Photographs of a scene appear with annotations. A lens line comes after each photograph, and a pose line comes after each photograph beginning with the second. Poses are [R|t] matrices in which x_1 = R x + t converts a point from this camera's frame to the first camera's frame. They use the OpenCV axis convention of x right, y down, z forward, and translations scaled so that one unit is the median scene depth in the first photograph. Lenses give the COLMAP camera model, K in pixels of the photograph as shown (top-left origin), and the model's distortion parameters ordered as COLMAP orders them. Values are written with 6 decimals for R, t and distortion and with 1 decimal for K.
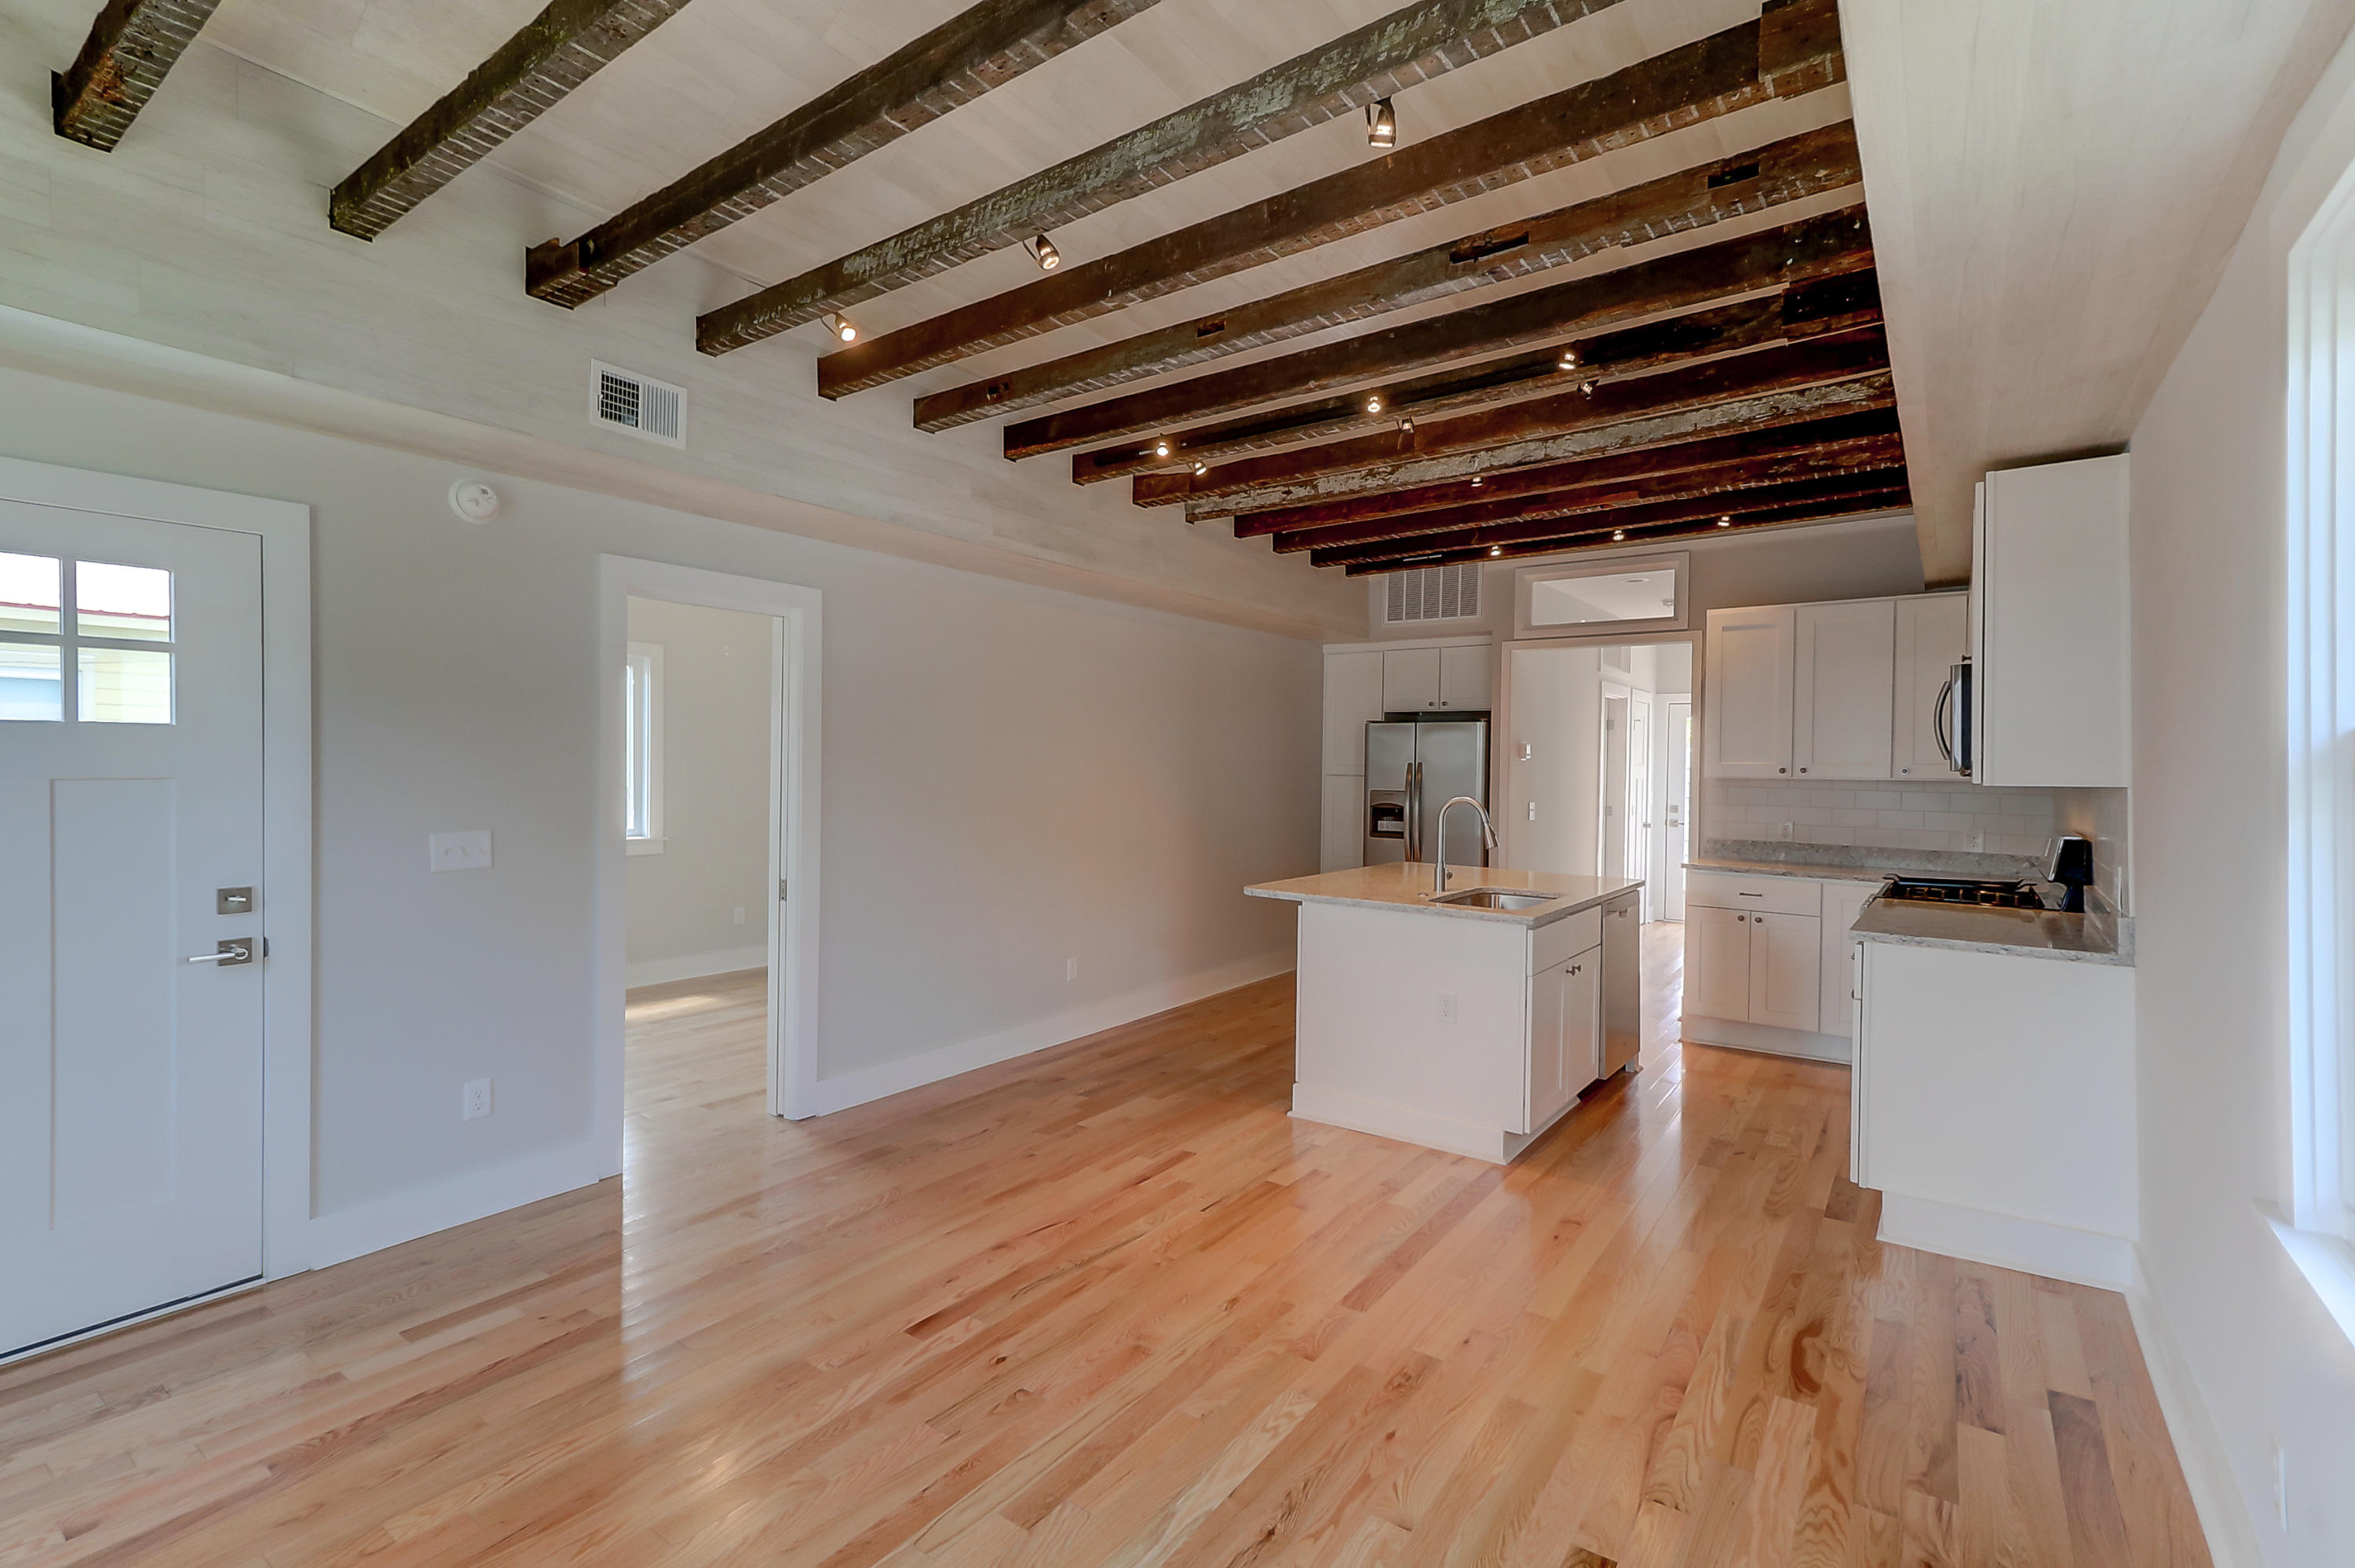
lens RADIAL K [[1066.1, 0, 1161.2], [0, 1066.1, 777.0], [0, 0, 1]] dist [0.023393, -0.002368]
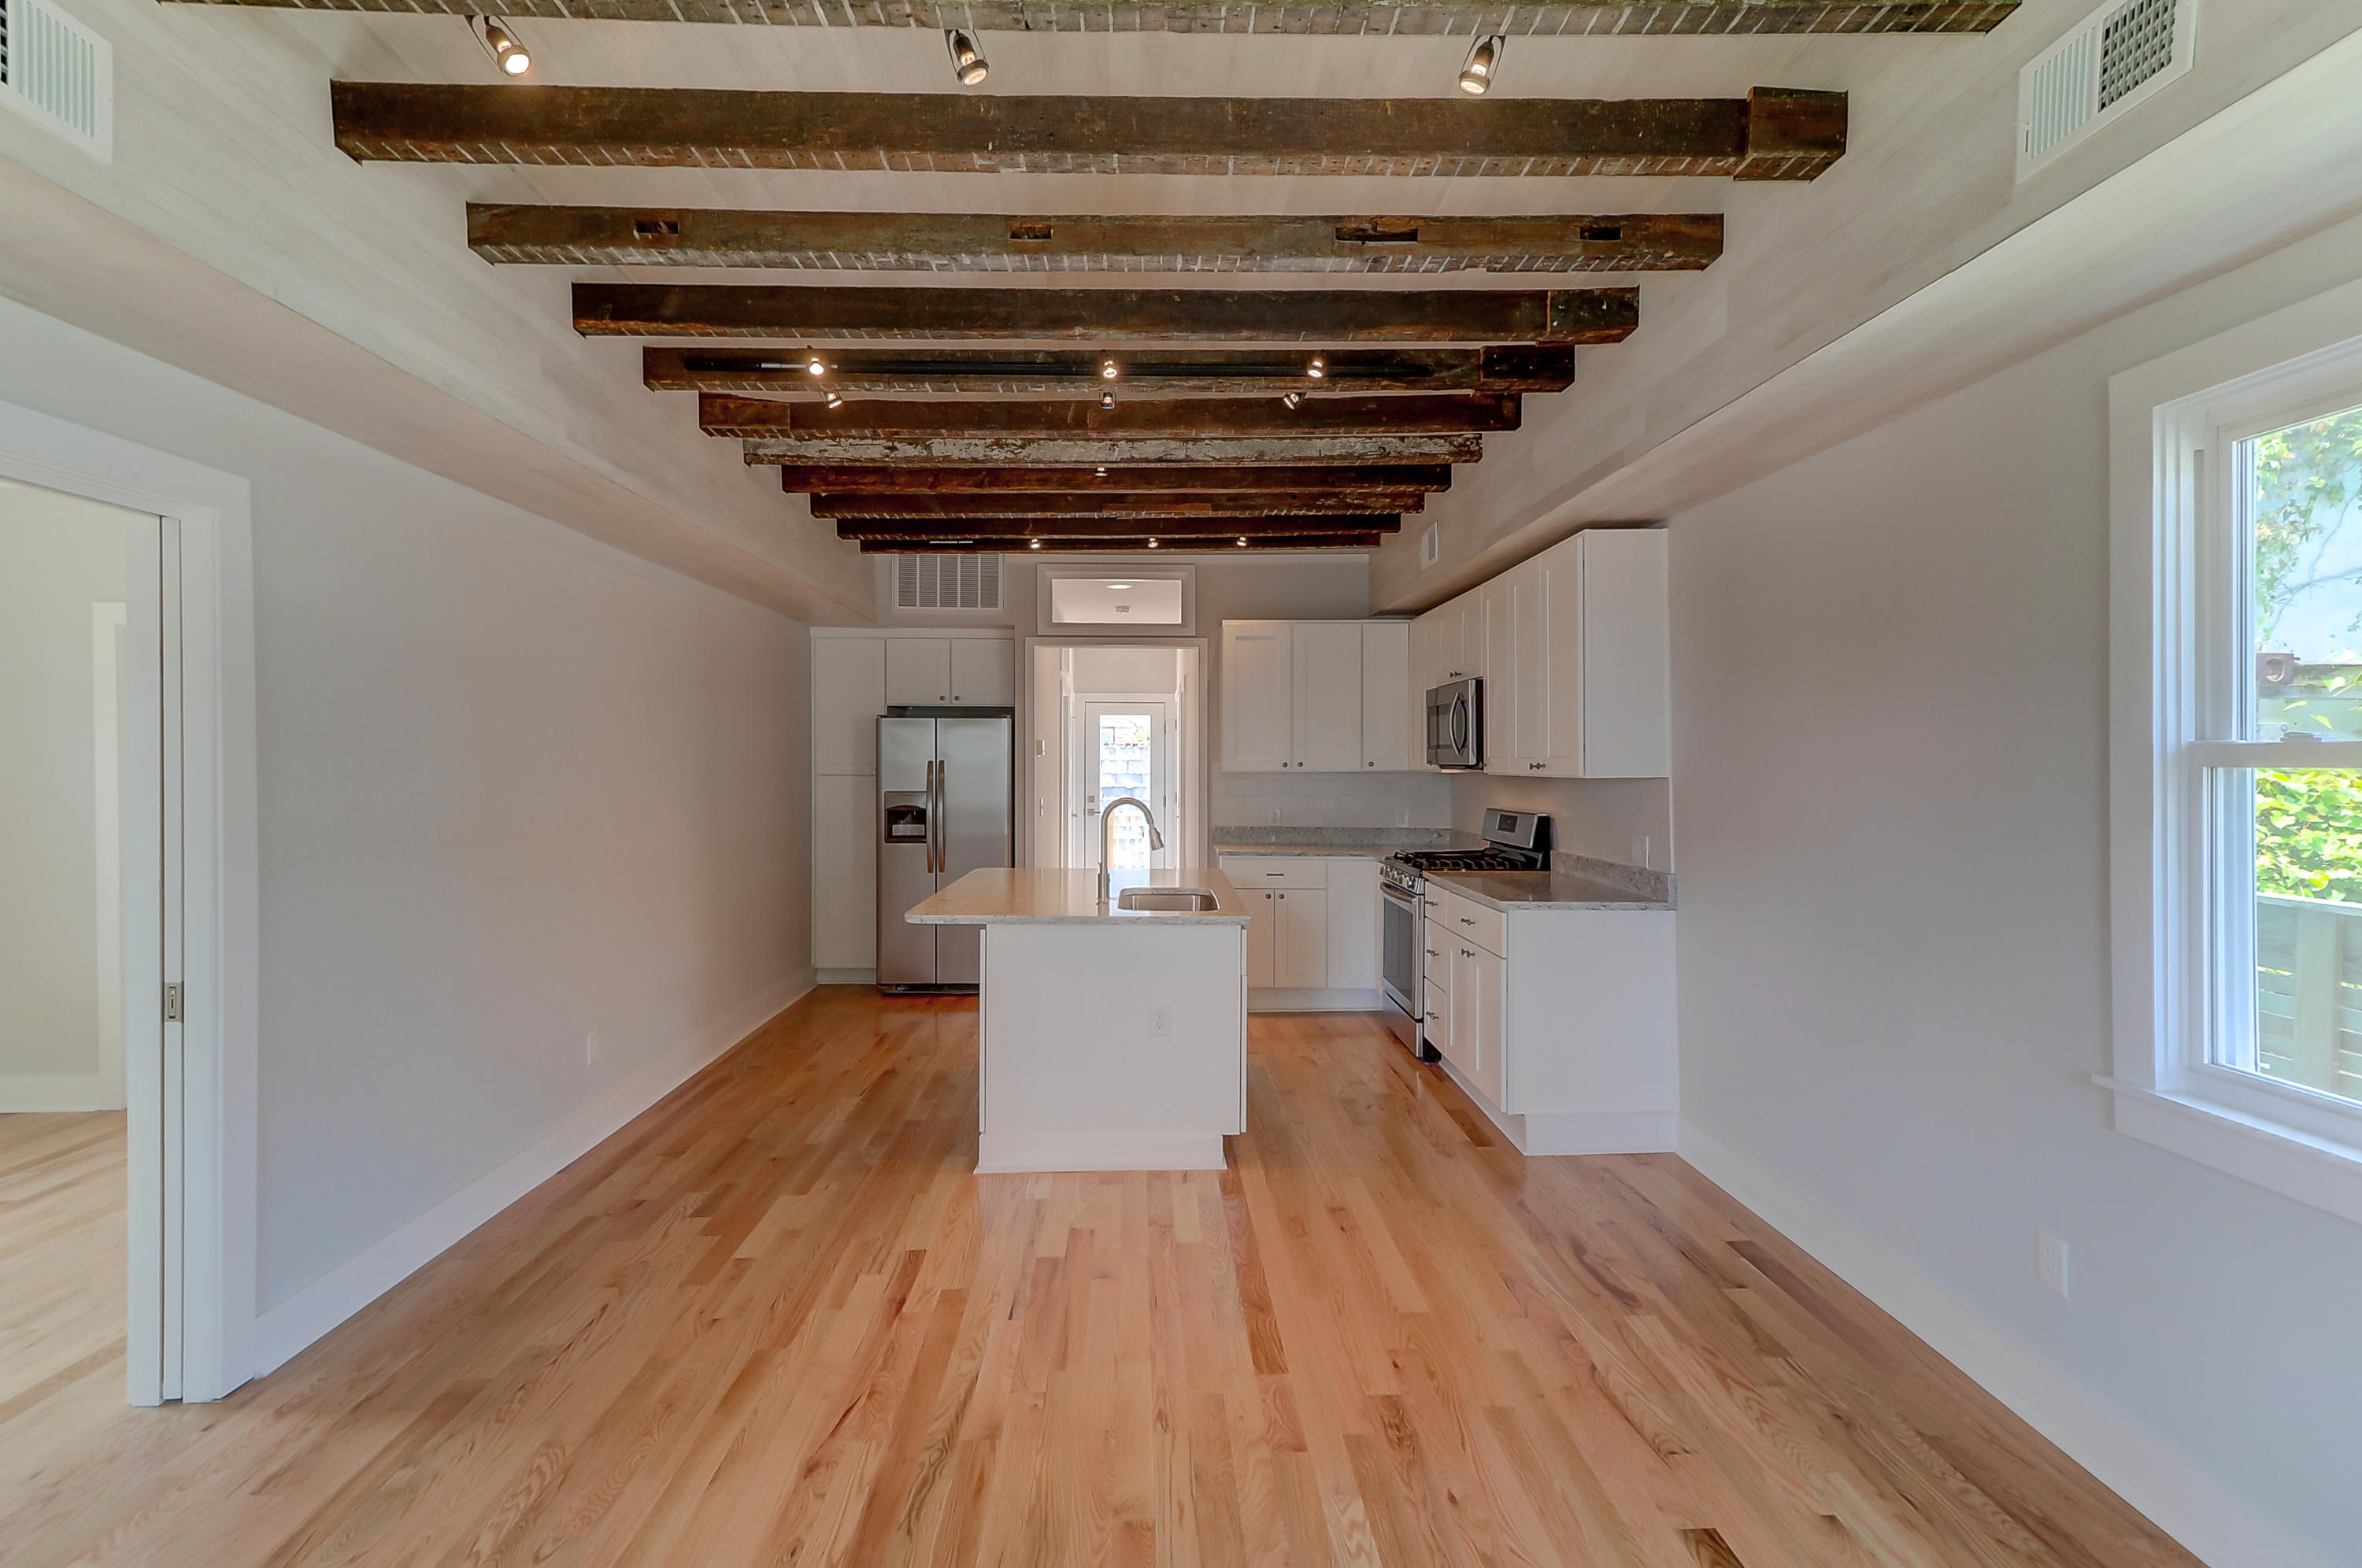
lens RADIAL K [[1069.3, 0, 1172.6], [0, 1069.3, 774.3], [0, 0, 1]] dist [0.023393, -0.002368]
pose [[0.791742, -0.018578, 0.610573, -0.284598], [0.016789, 0.999822, 0.008650, -0.010540], [-0.610624, 0.003402, 0.791913, 0.221081]]
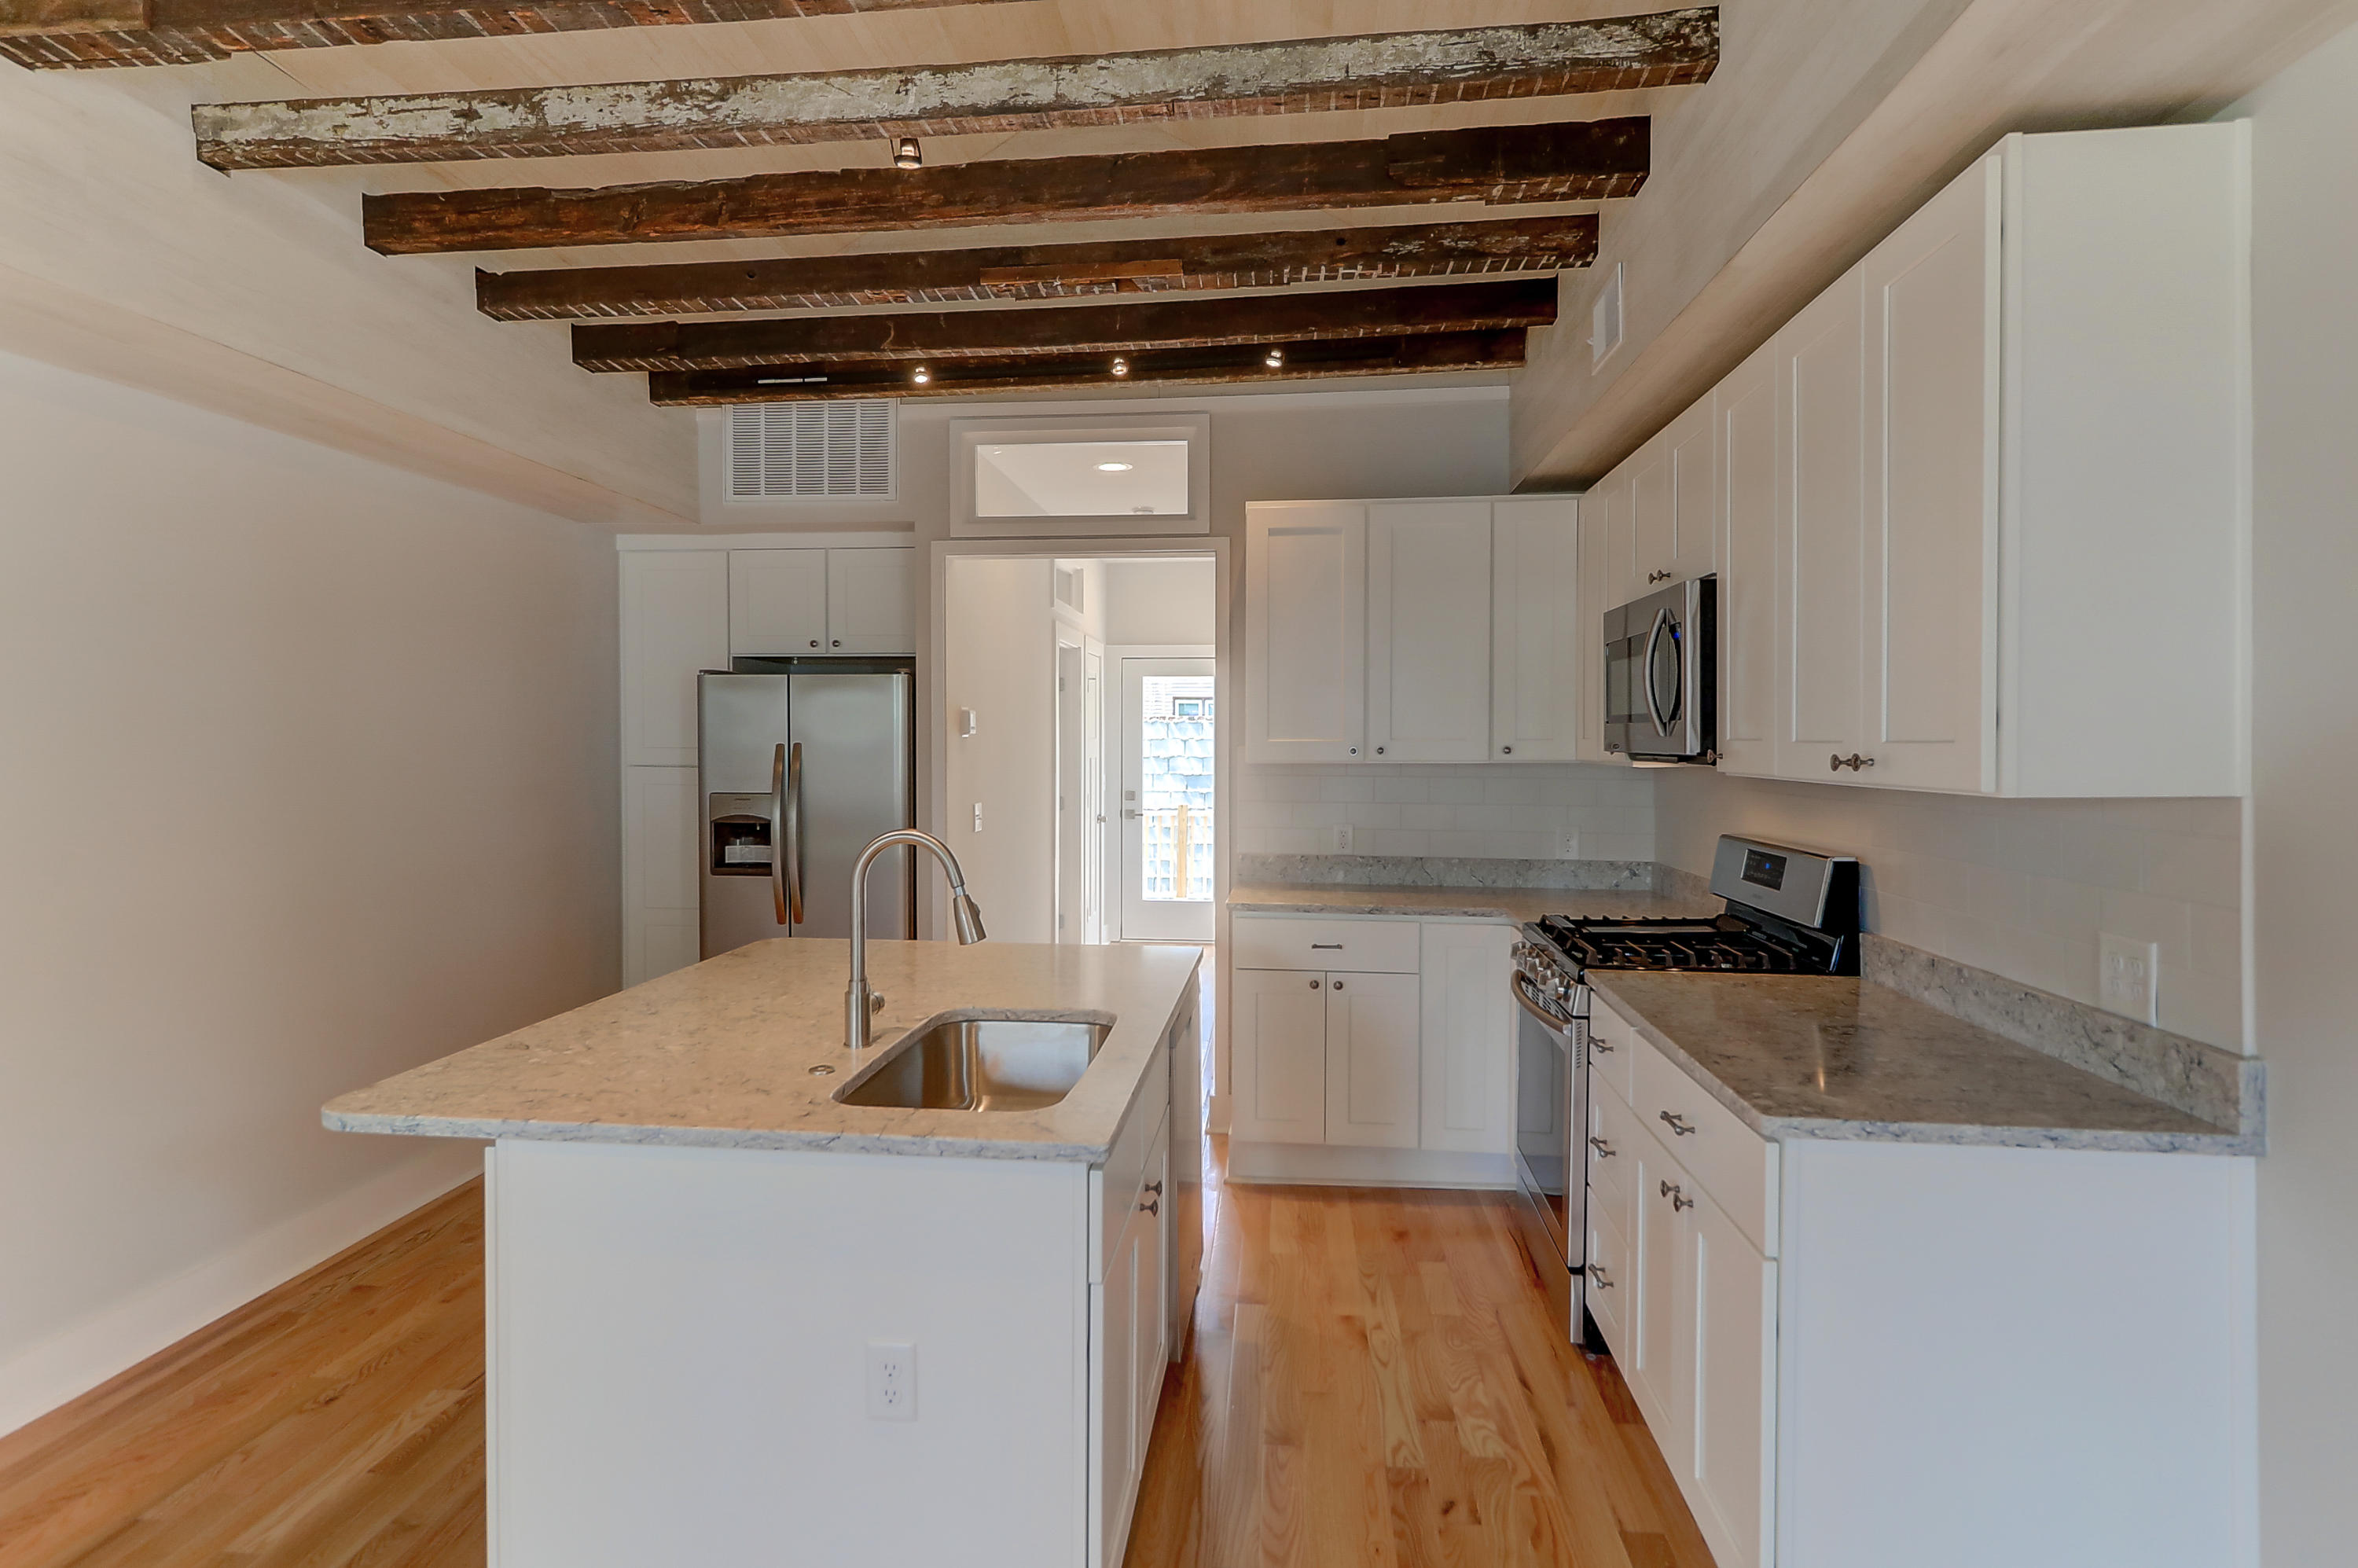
lens RADIAL K [[1253.5, 0, 1173.2], [0, 1253.5, 771.4], [0, 0, 1]] dist [0.008818, 0.001198]
pose [[0.860690, -0.025387, 0.508497, 0.119405], [0.016745, 0.999627, 0.021565, -0.015791], [-0.508855, -0.010046, 0.860794, 0.518985]]
